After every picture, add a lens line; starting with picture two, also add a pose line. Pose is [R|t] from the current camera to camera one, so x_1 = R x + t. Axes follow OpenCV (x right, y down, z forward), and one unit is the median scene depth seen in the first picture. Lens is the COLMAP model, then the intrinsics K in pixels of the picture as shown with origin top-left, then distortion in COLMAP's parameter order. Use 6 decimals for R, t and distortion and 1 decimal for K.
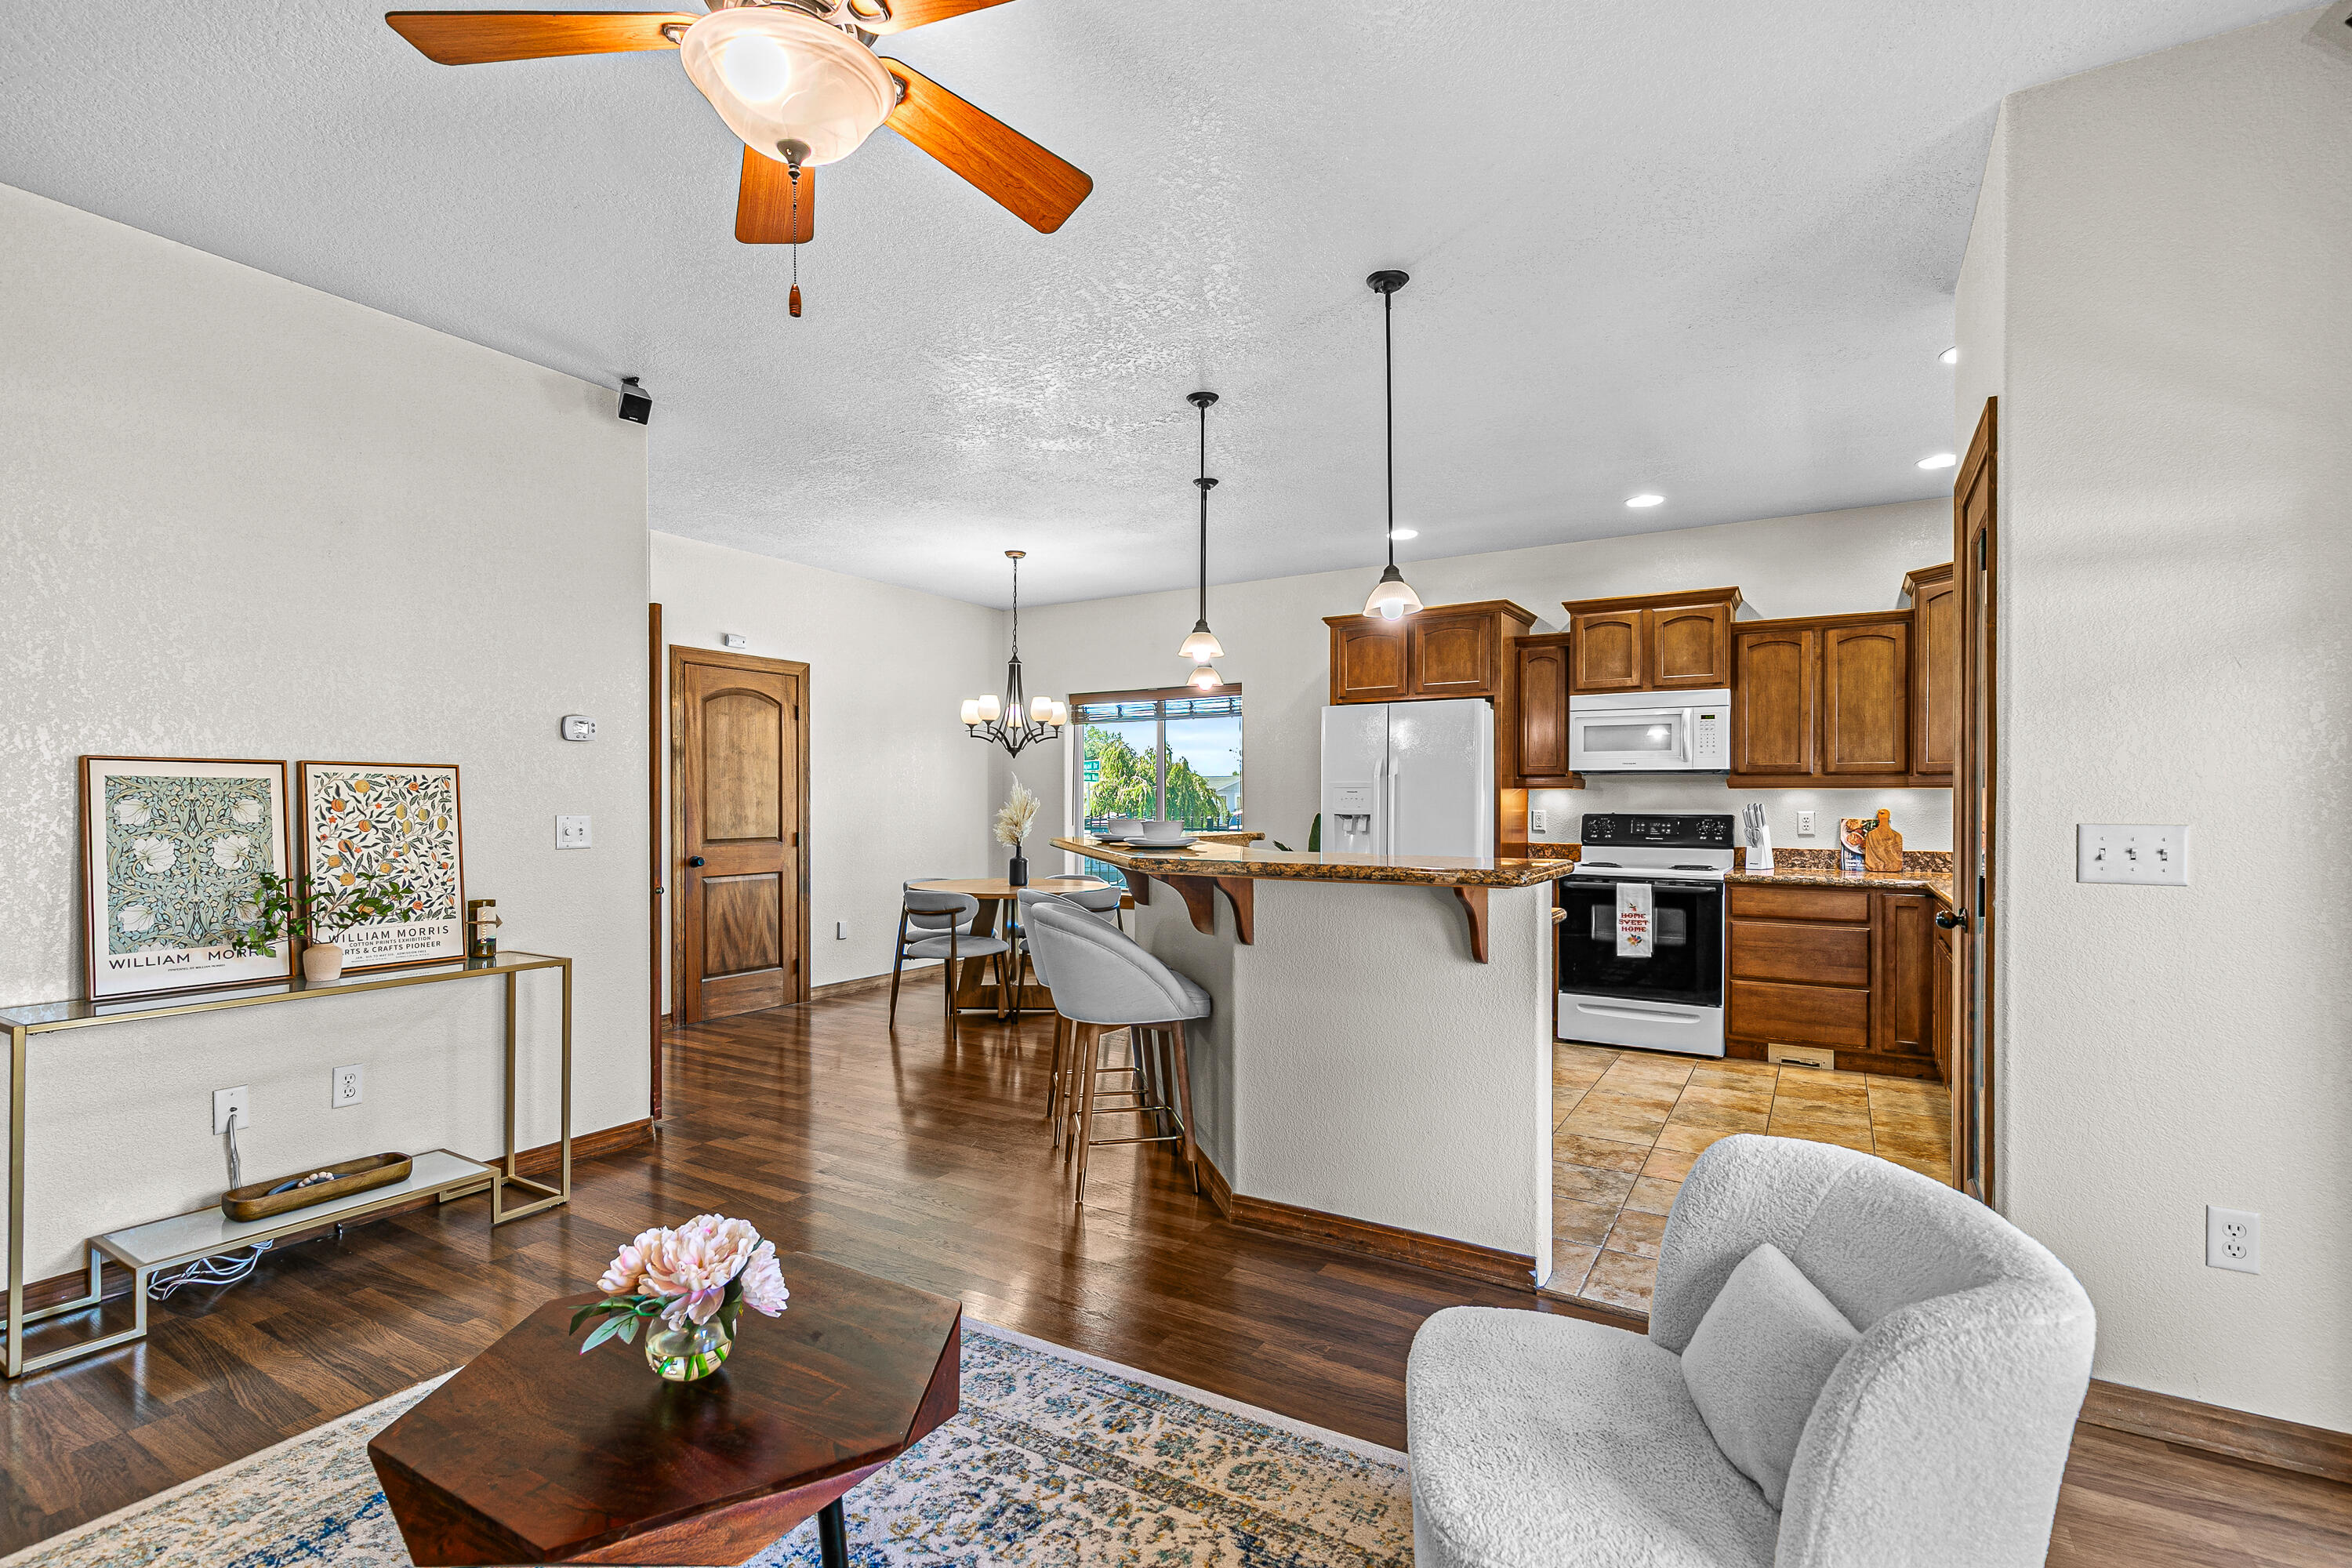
lens RADIAL K [[1077.4, 0, 1172.9], [0, 1077.4, 795.3], [0, 0, 1]] dist [0.013316, -0.001620]
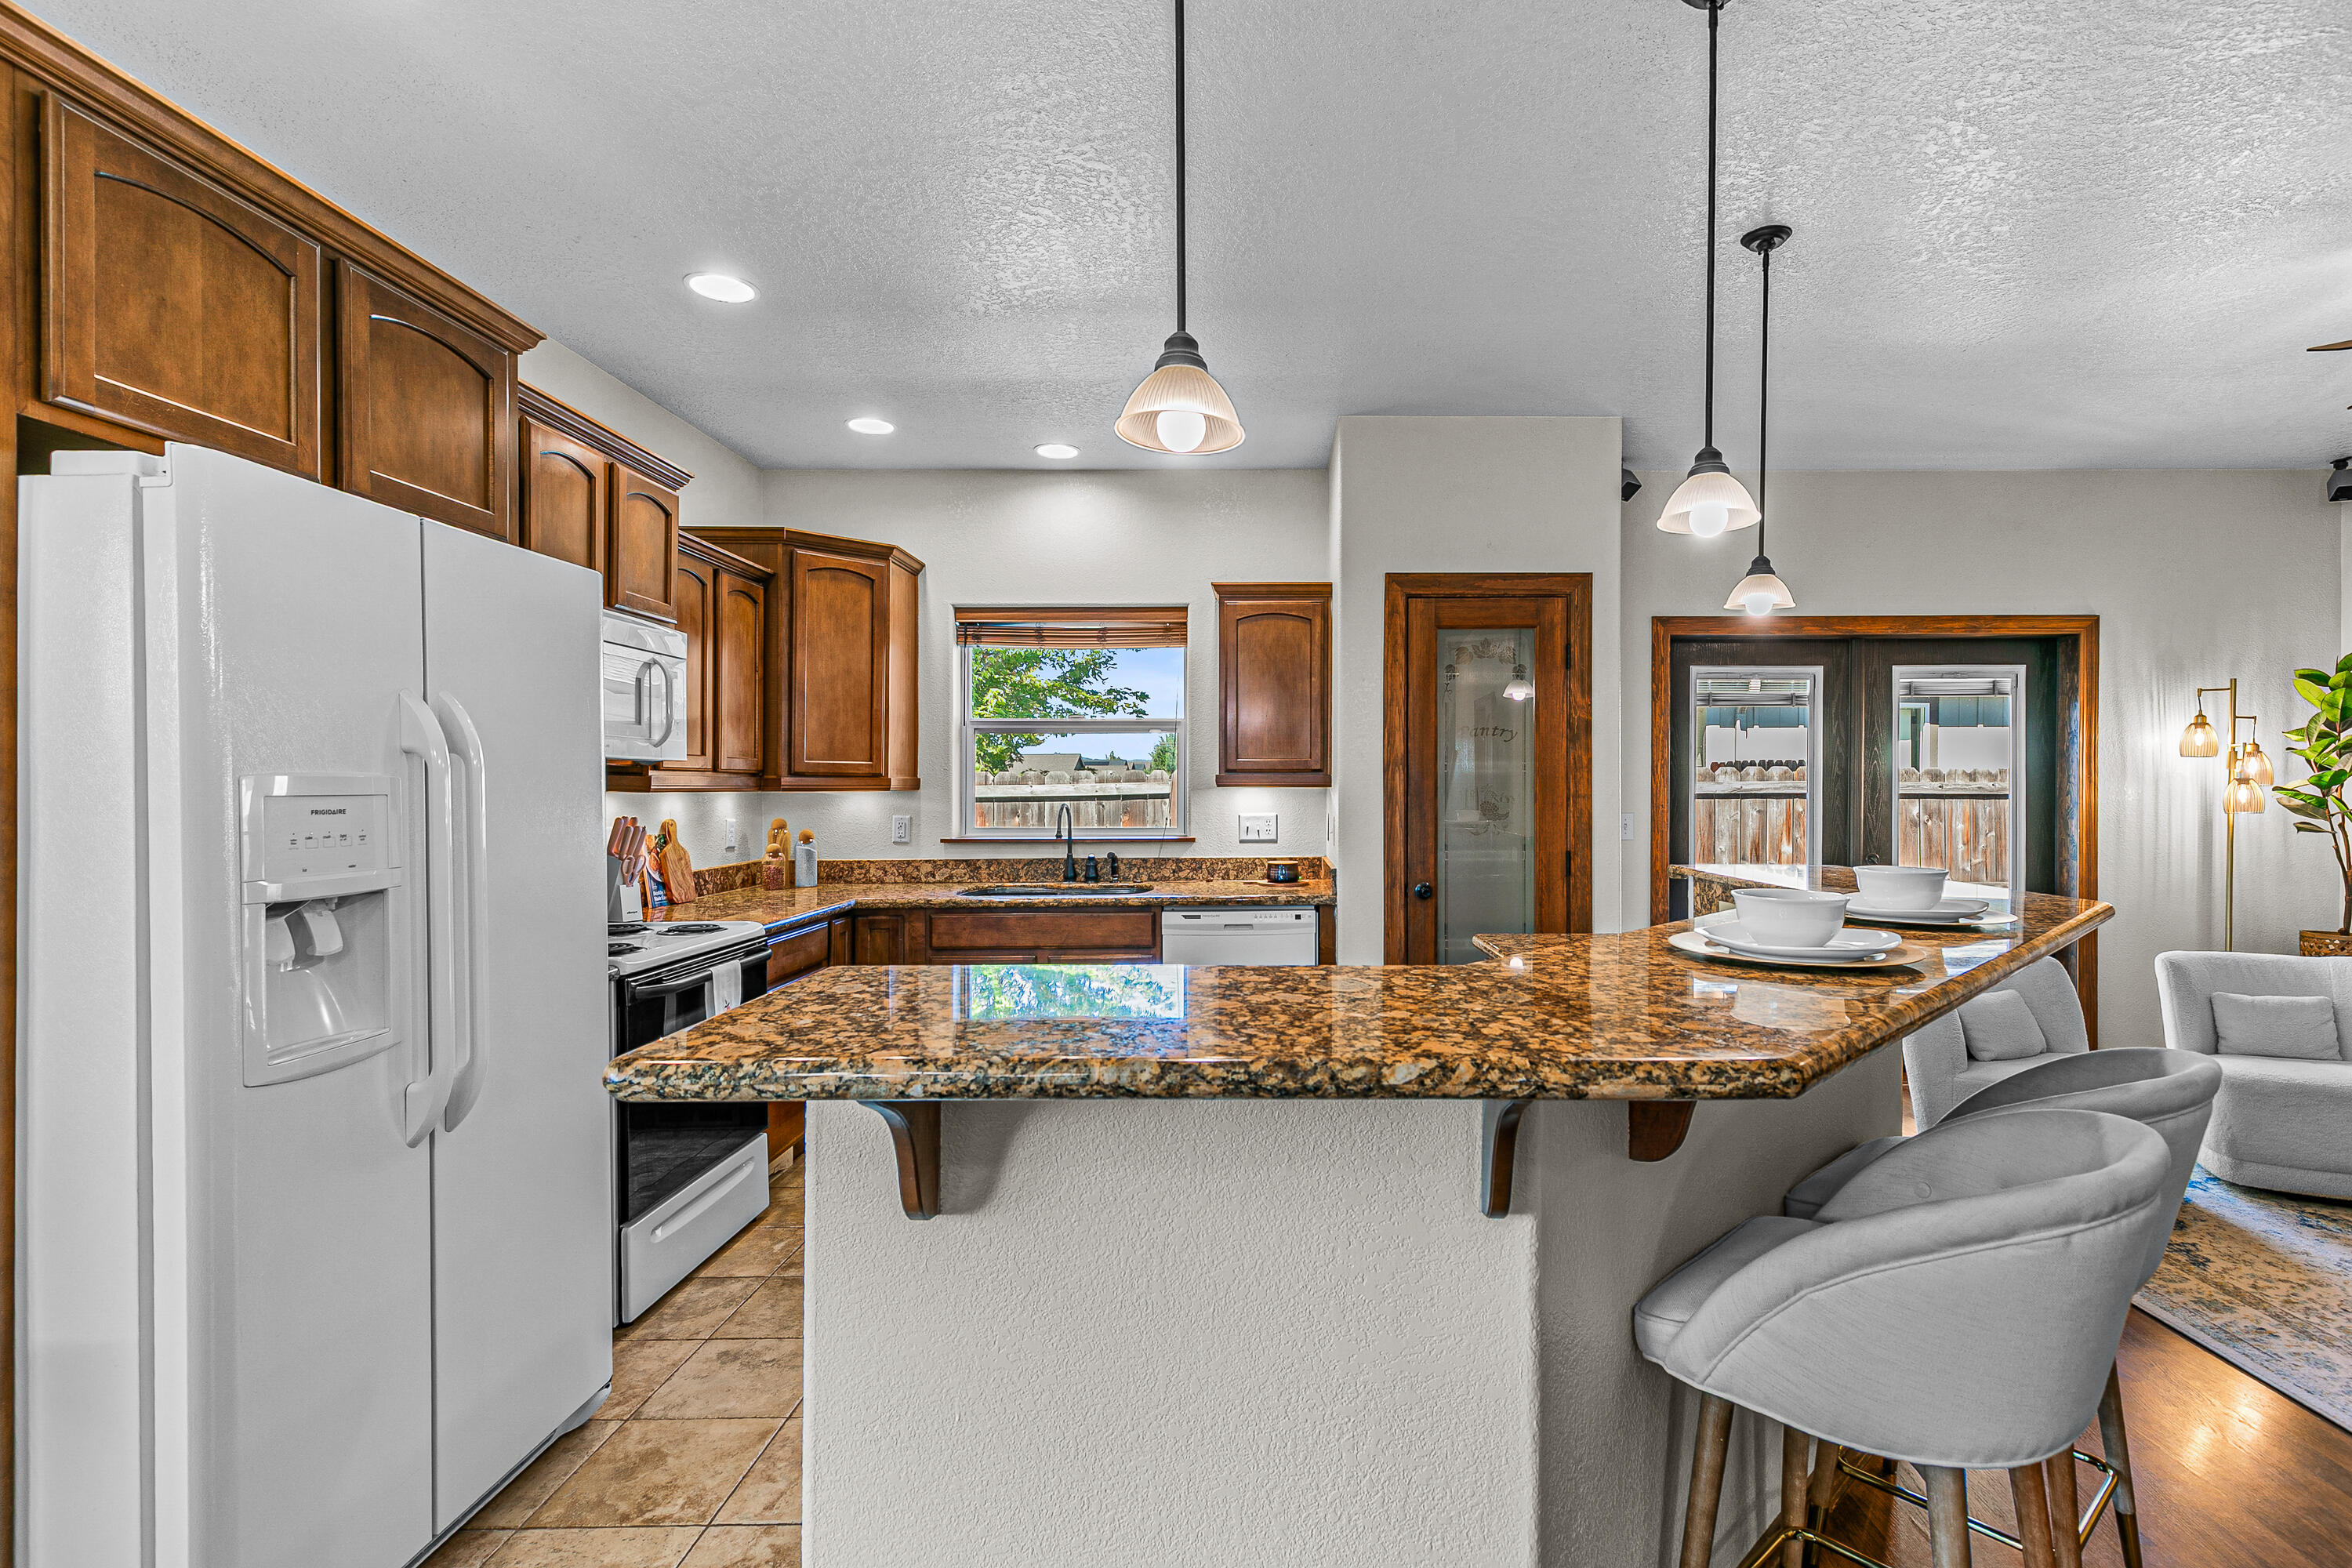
lens RADIAL K [[1077.4, 0, 1260.8], [0, 1077.4, 787.6], [0, 0, 1]] dist [0.013316, -0.001620]
pose [[-0.524022, -0.005011, 0.851690, -0.191598], [-0.003482, 0.999987, 0.003741, -0.013084], [-0.851698, -0.001006, -0.524033, 1.044319]]
